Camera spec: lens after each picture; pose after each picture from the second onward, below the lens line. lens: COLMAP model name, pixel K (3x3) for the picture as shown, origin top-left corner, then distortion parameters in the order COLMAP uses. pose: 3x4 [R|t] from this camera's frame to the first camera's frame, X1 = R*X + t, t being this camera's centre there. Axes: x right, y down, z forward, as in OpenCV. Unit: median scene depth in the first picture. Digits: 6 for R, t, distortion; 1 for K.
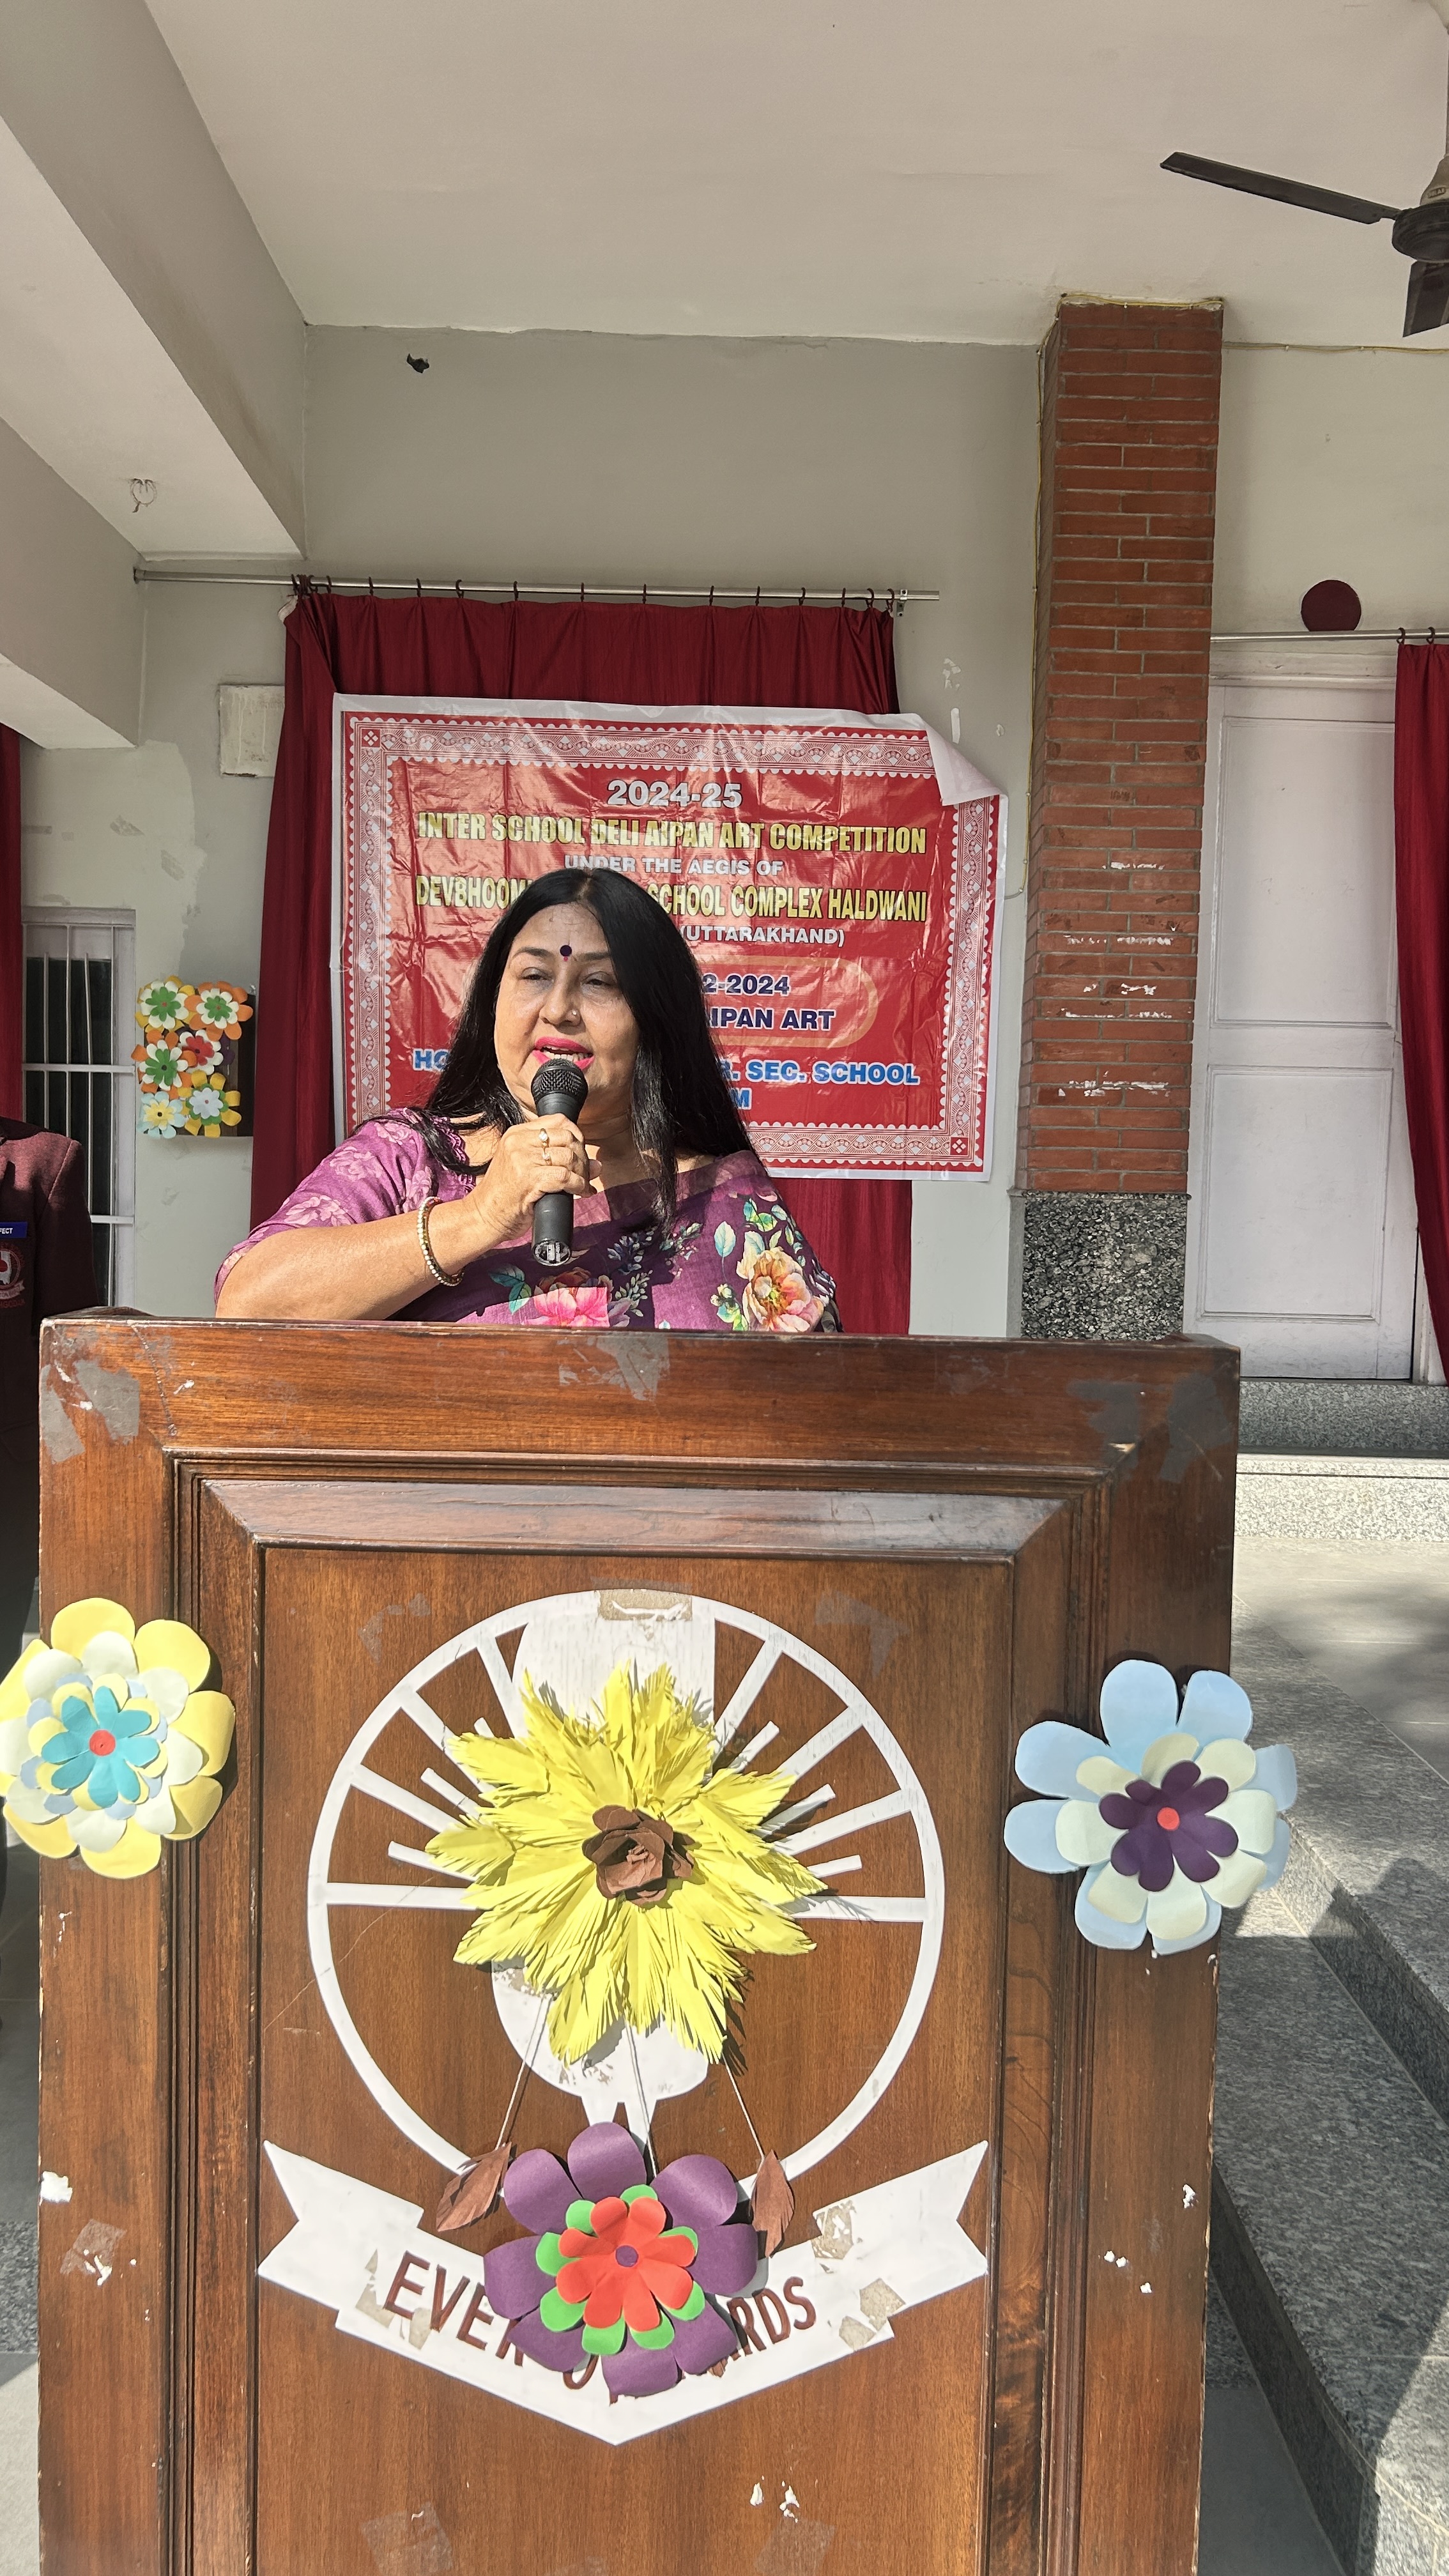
lens RADIAL K [[1945.9, 0, 741.1], [0, 1945.9, 1281.8], [0, 0, 1]] dist [0.055218, -0.060438]
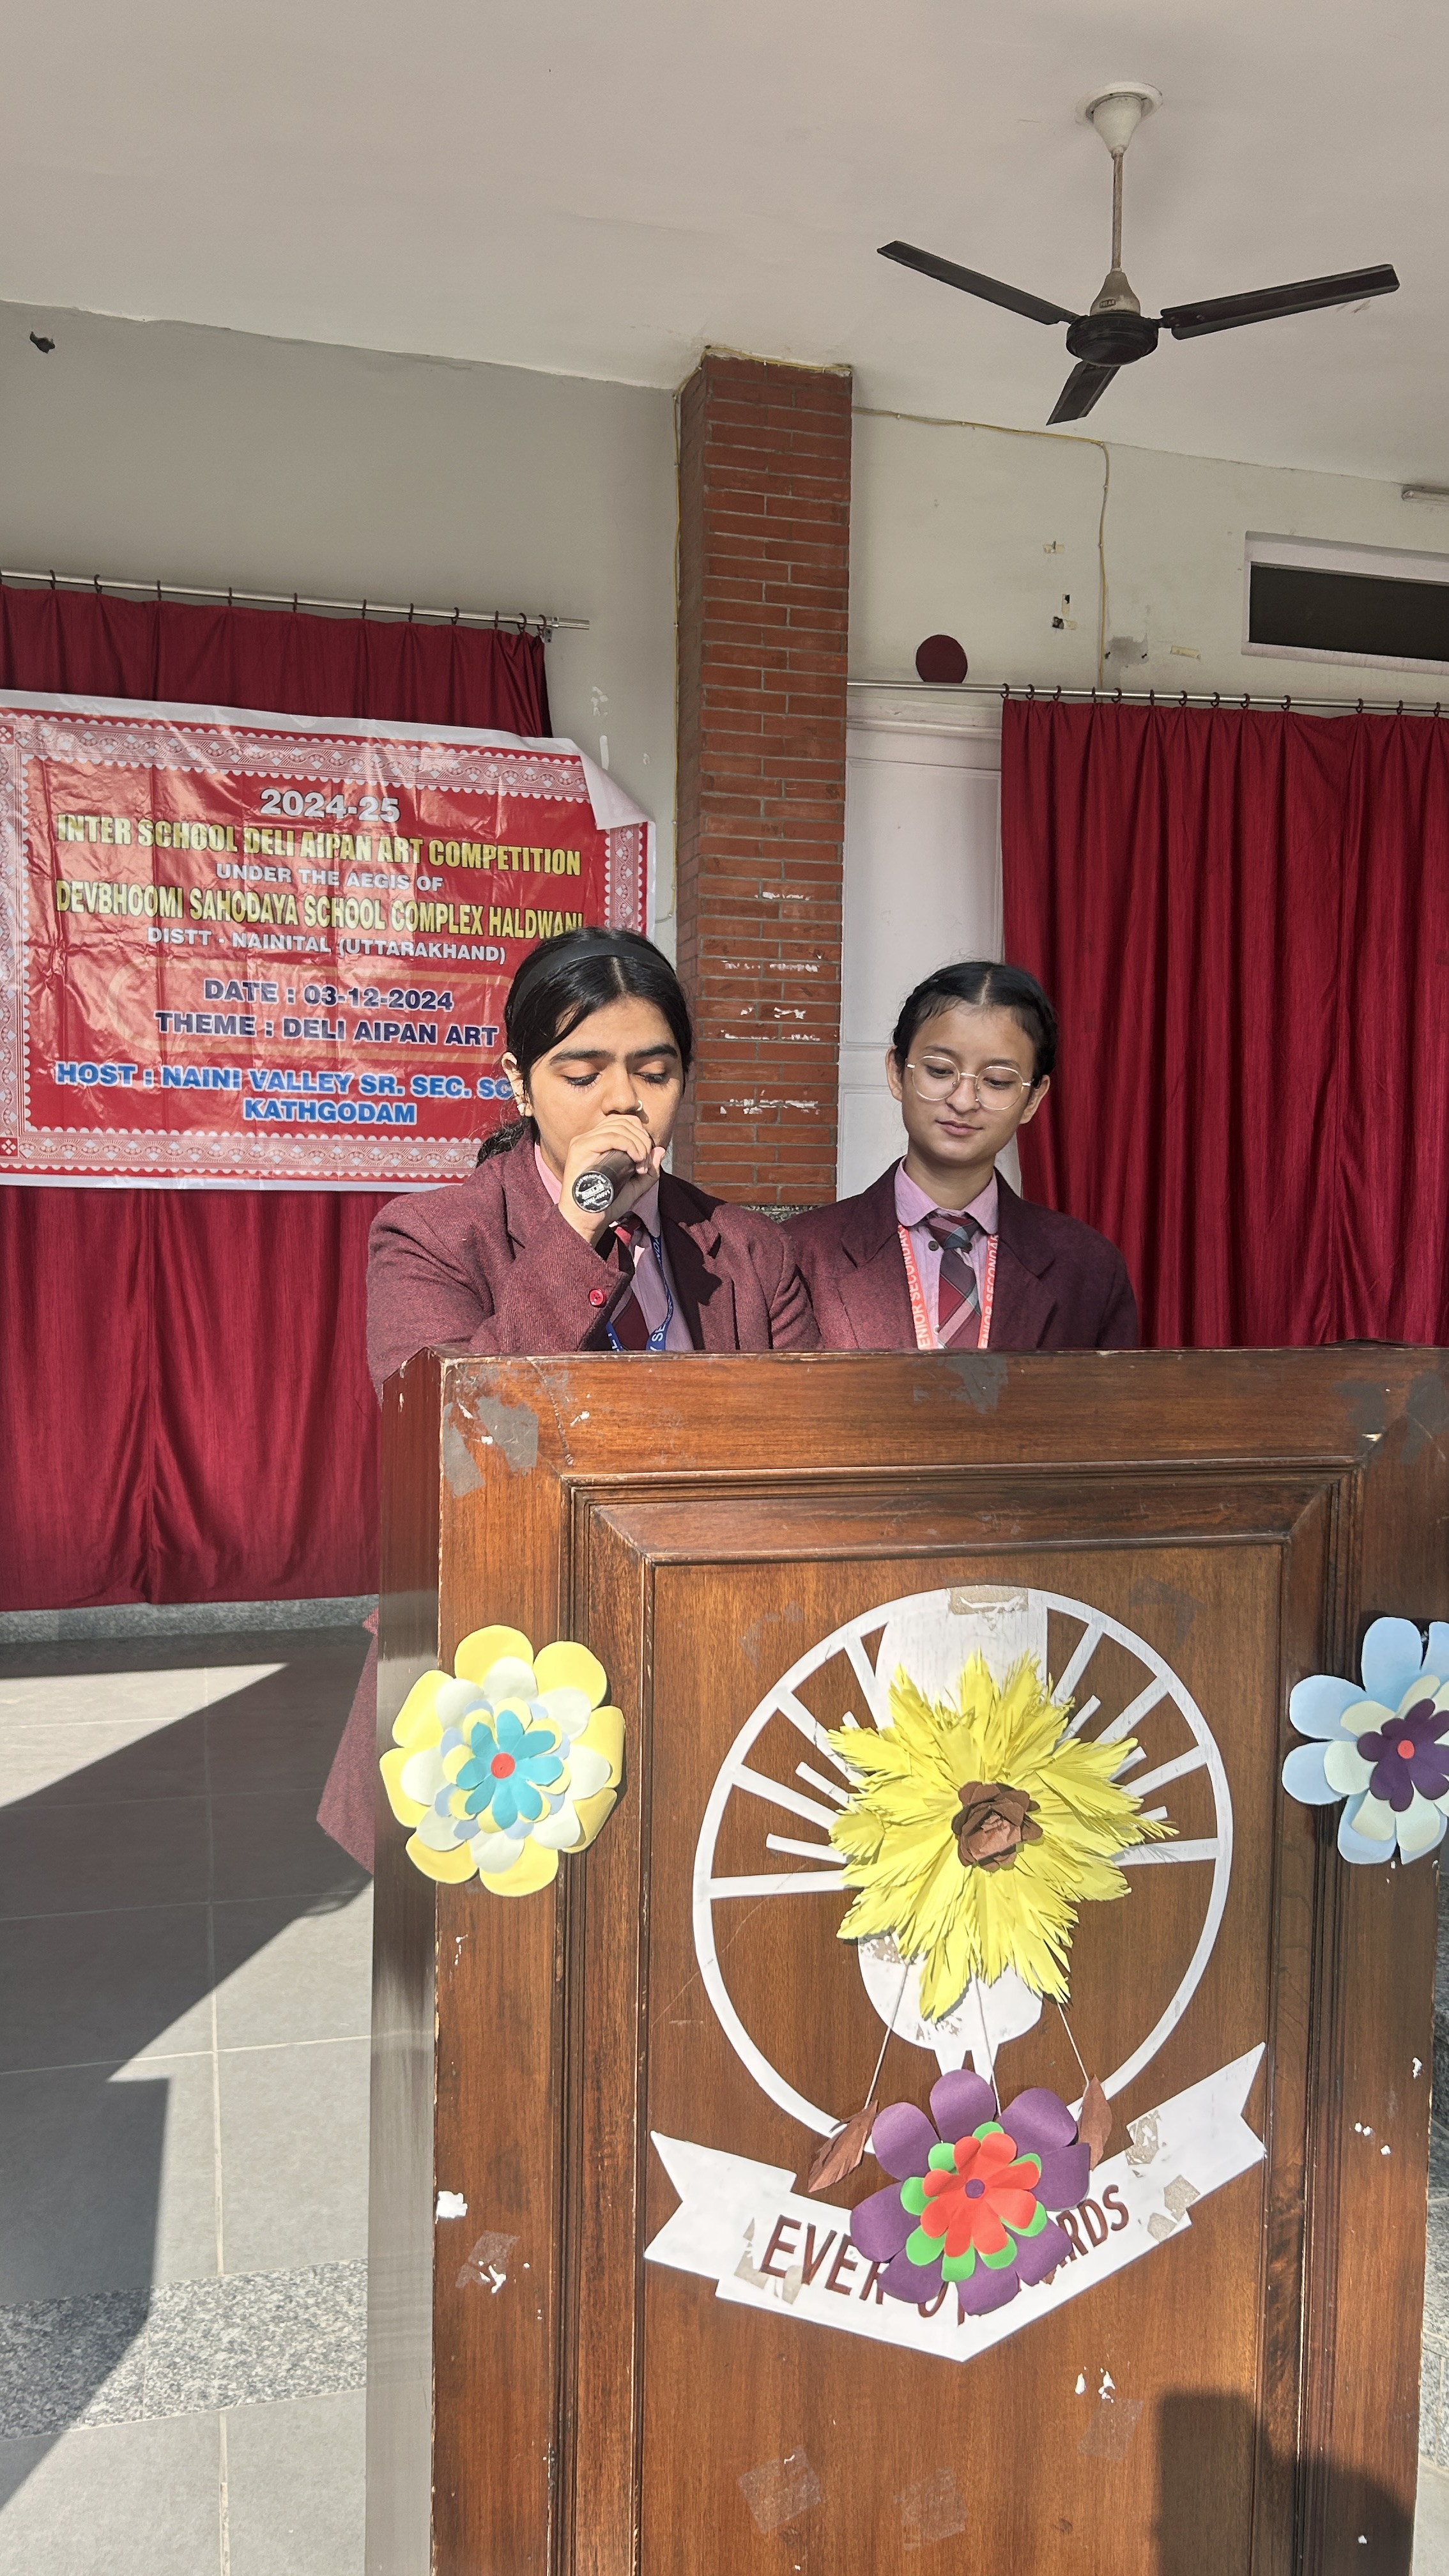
lens RADIAL K [[1934.0, 0, 726.1], [0, 1934.0, 1297.9], [0, 0, 1]] dist [0.056533, -0.063026]
pose [[0.962572, -0.026826, 0.269694, -0.119509], [0.025401, 0.999639, 0.008775, -0.004328], [-0.269832, -0.001596, 0.962906, -0.004285]]
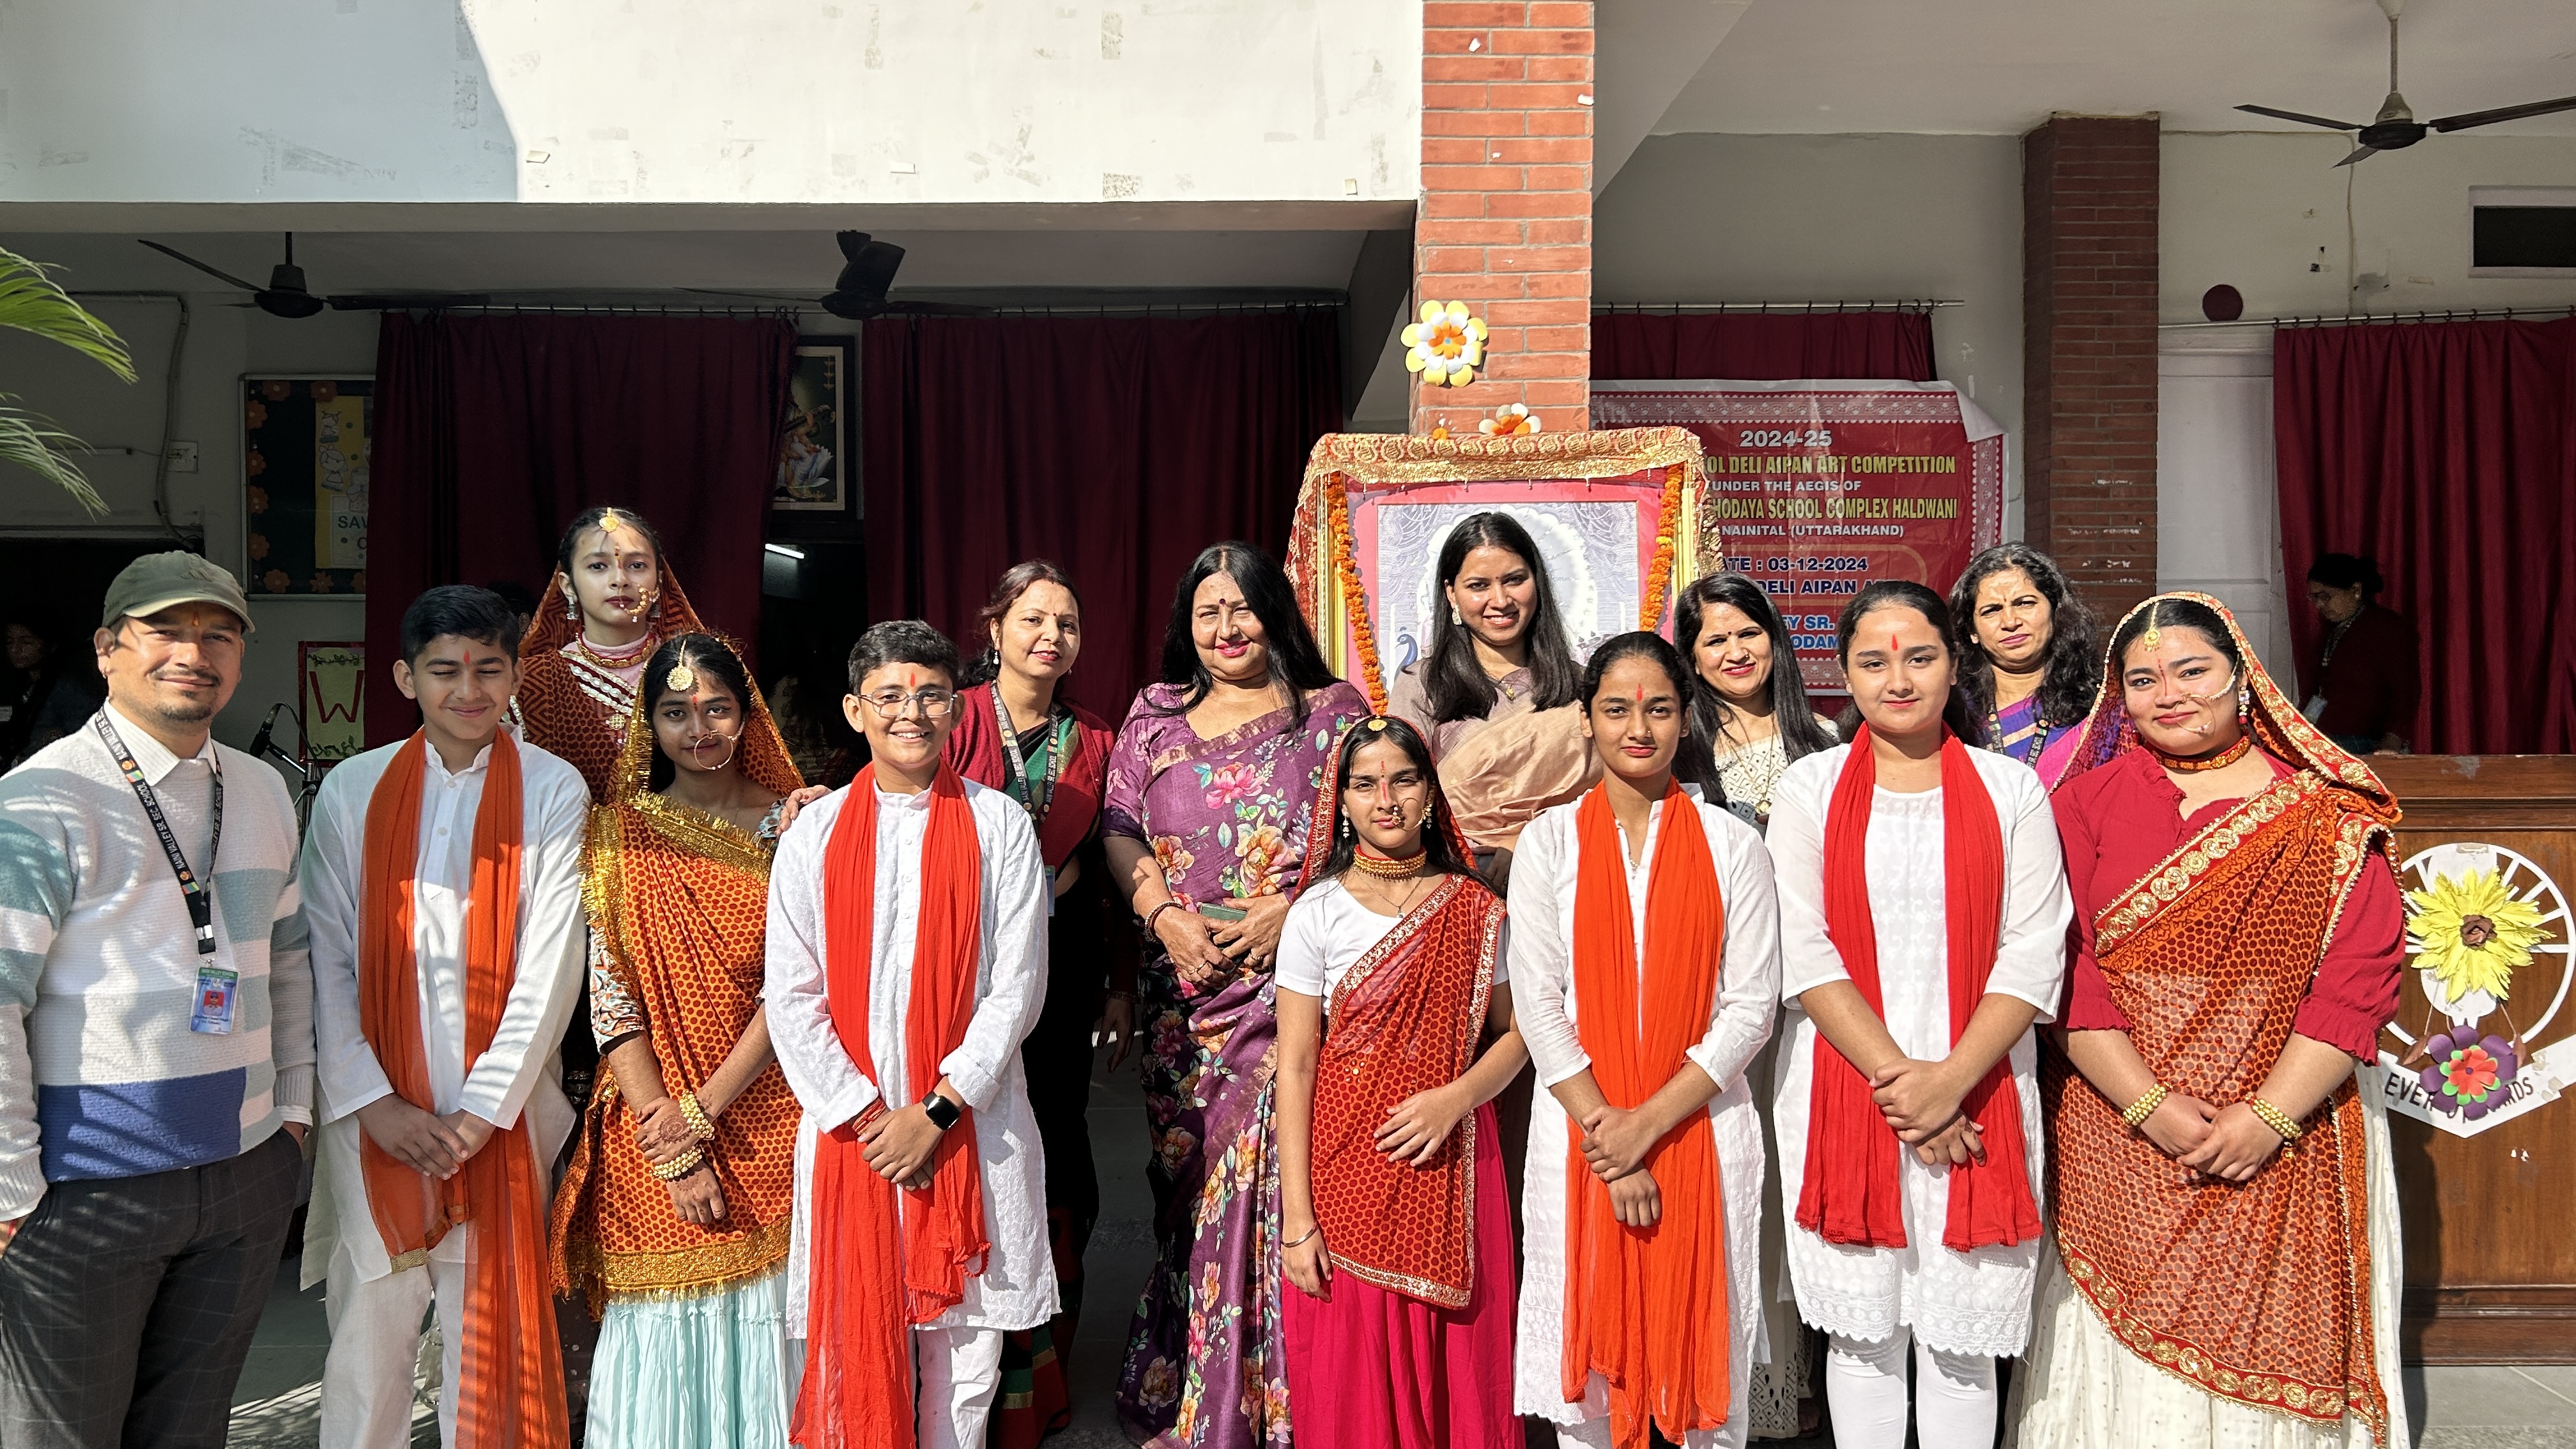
lens RADIAL K [[1934.0, 0, 1279.8], [0, 1934.0, 720.2], [0, 0, 1]] dist [0.056533, -0.063026]
pose [[0.999506, -0.027567, 0.015093, -0.468692], [0.028124, 0.998881, -0.038022, 0.008706], [-0.014028, 0.038428, 0.999163, -0.481892]]
